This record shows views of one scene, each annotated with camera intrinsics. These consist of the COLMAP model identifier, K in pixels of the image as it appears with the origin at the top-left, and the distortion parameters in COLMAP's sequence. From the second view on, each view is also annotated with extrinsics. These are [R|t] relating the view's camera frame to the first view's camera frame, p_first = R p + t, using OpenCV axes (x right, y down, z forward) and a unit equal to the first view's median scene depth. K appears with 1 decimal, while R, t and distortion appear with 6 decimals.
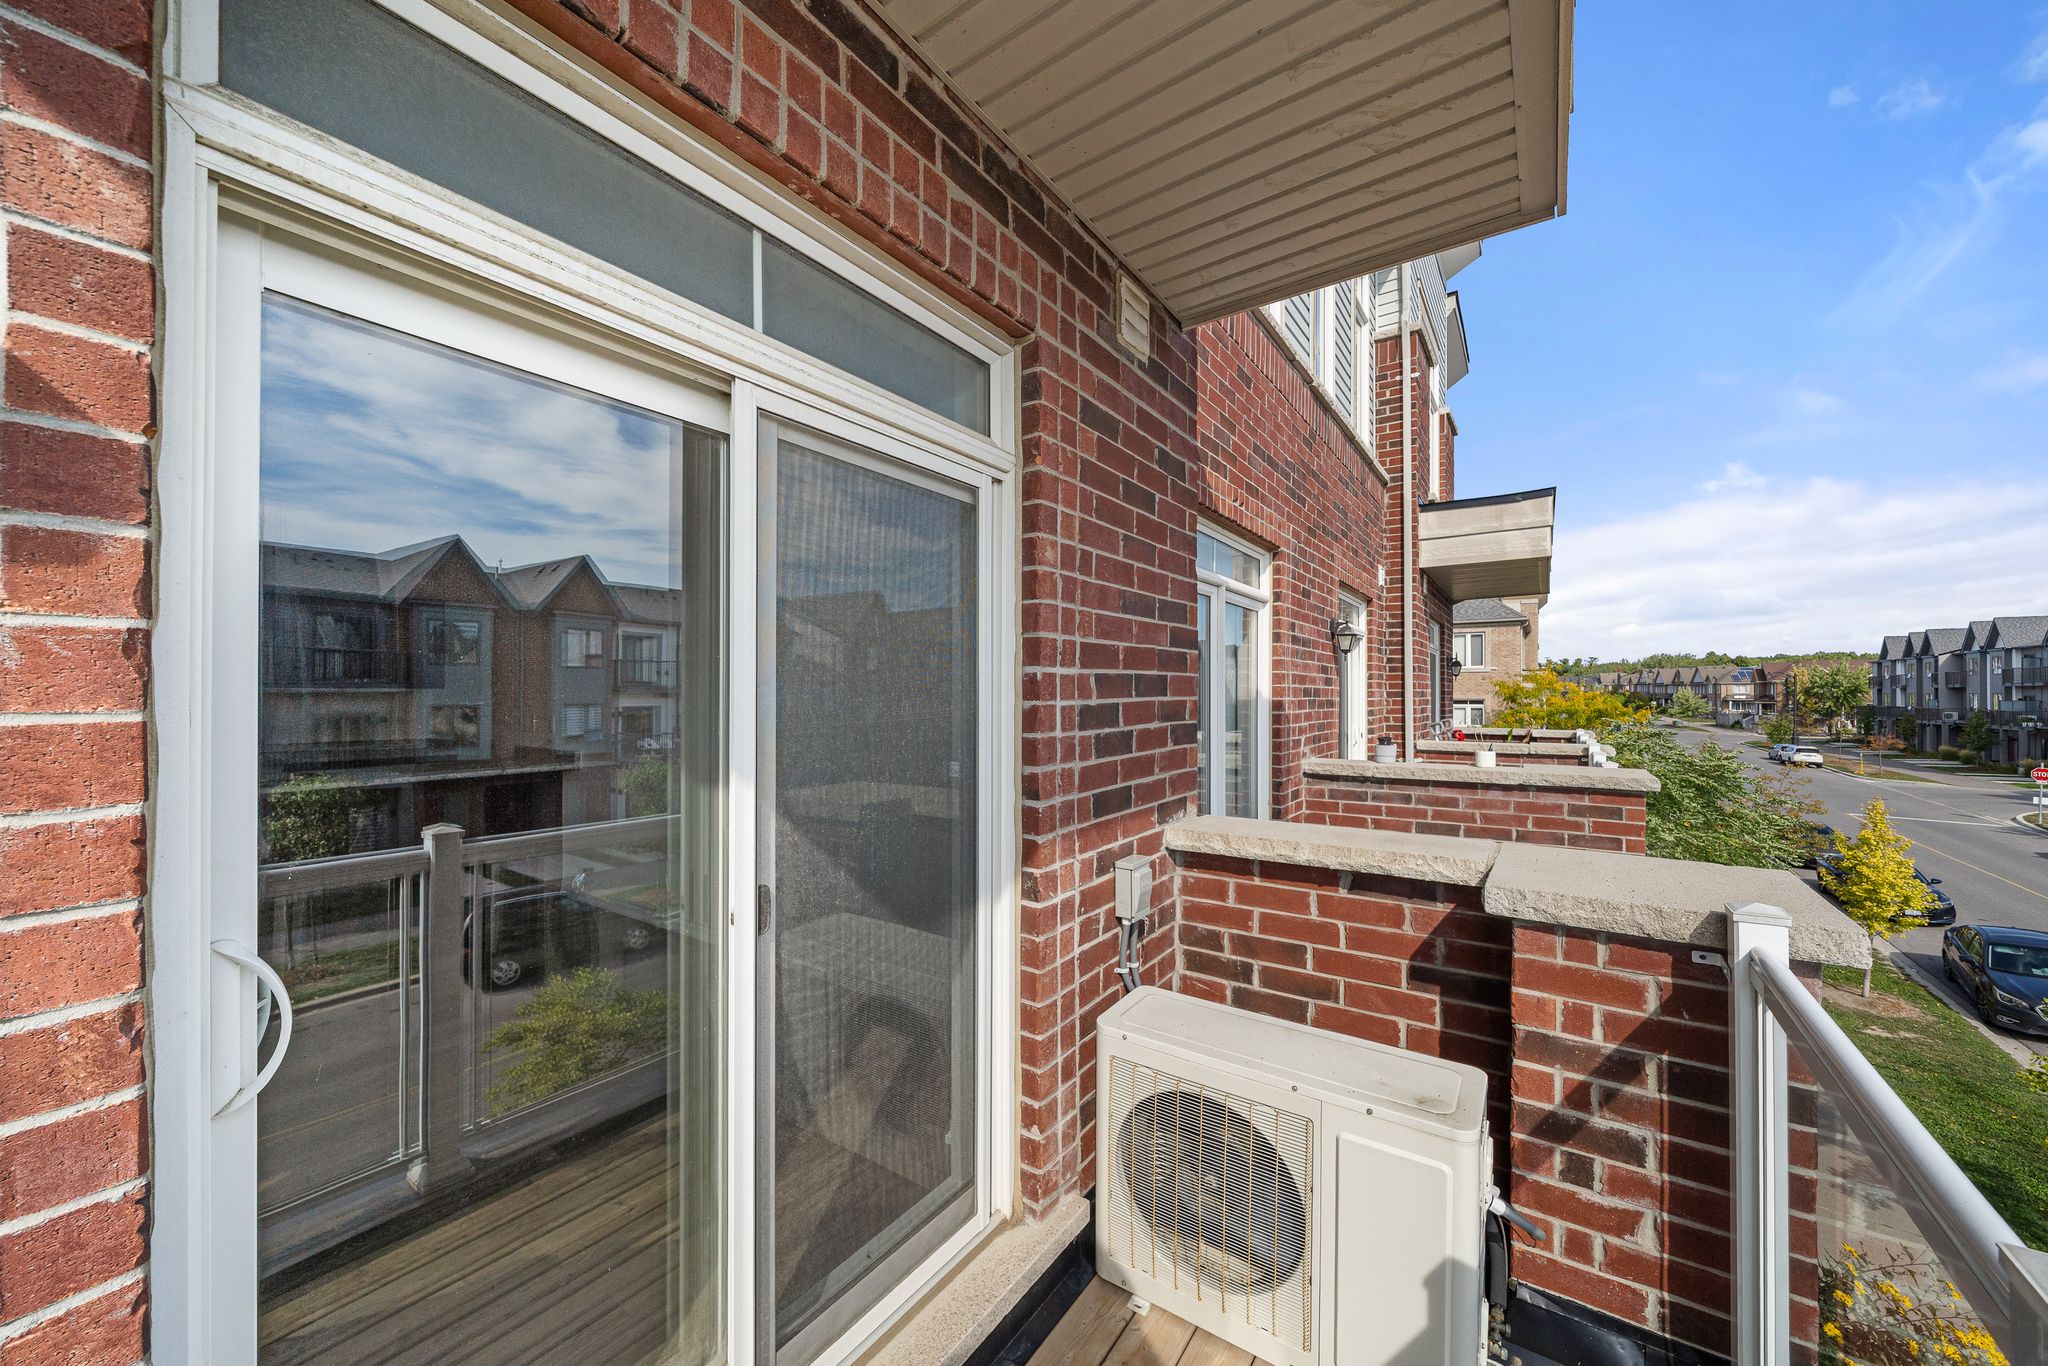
lens RADIAL K [[837.4, 0, 1002.2], [0, 837.4, 684.9], [0, 0, 1]] dist [-0.000186, -0.000119]
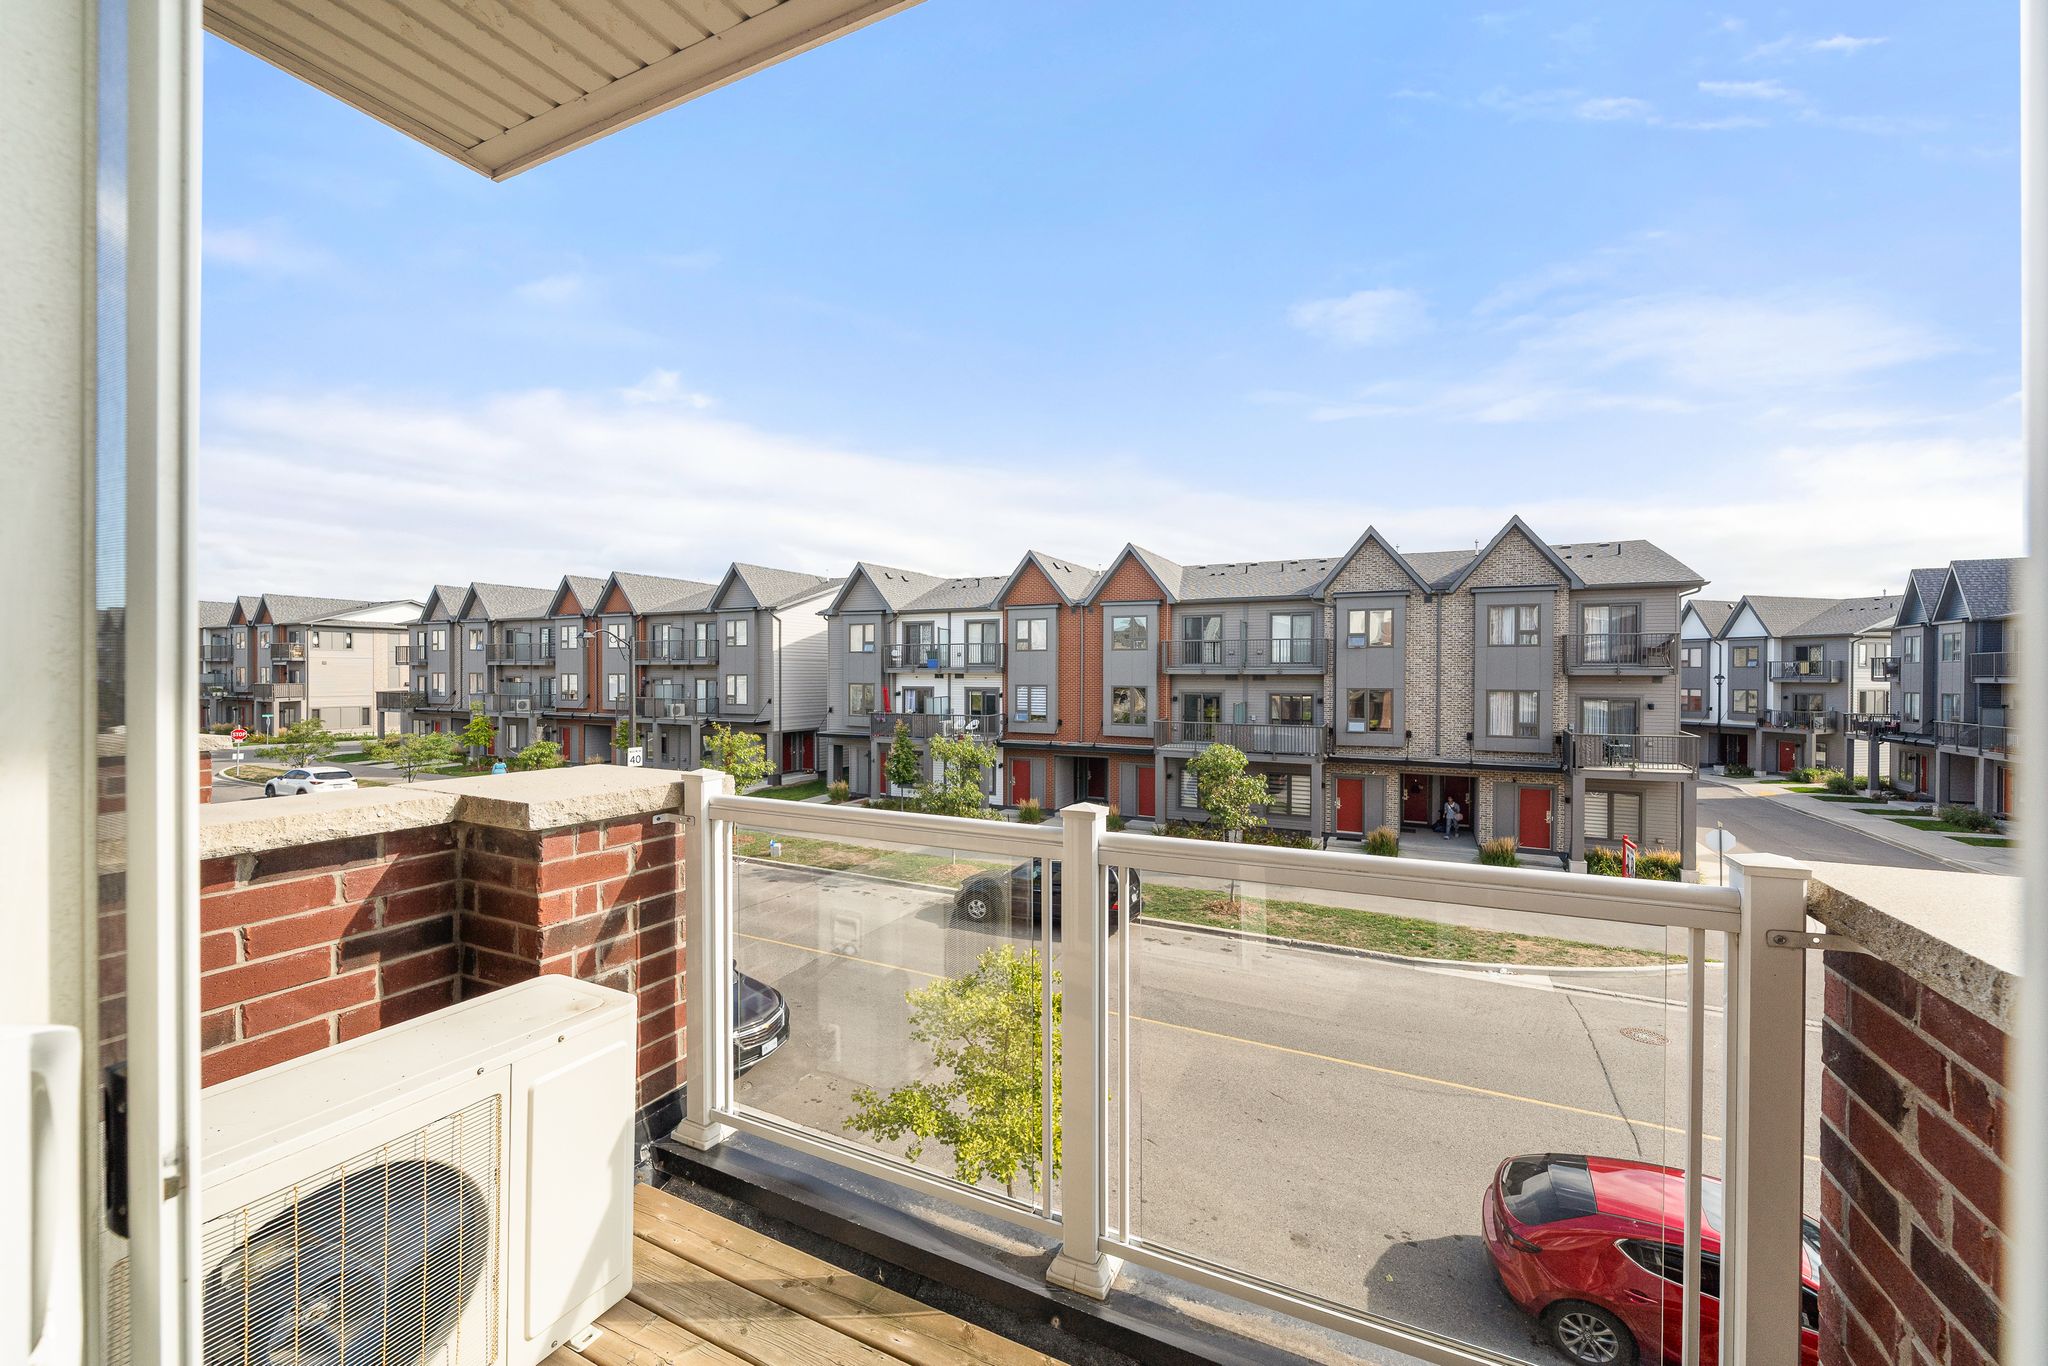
lens RADIAL K [[837.4, 0, 1002.2], [0, 837.4, 684.9], [0, 0, 1]] dist [-0.000186, -0.000119]
pose [[-0.202873, -0.005467, 0.979190, -0.548213], [-0.009639, 0.999947, 0.003586, 0.078644], [-0.979158, -0.008711, -0.202915, 0.619246]]
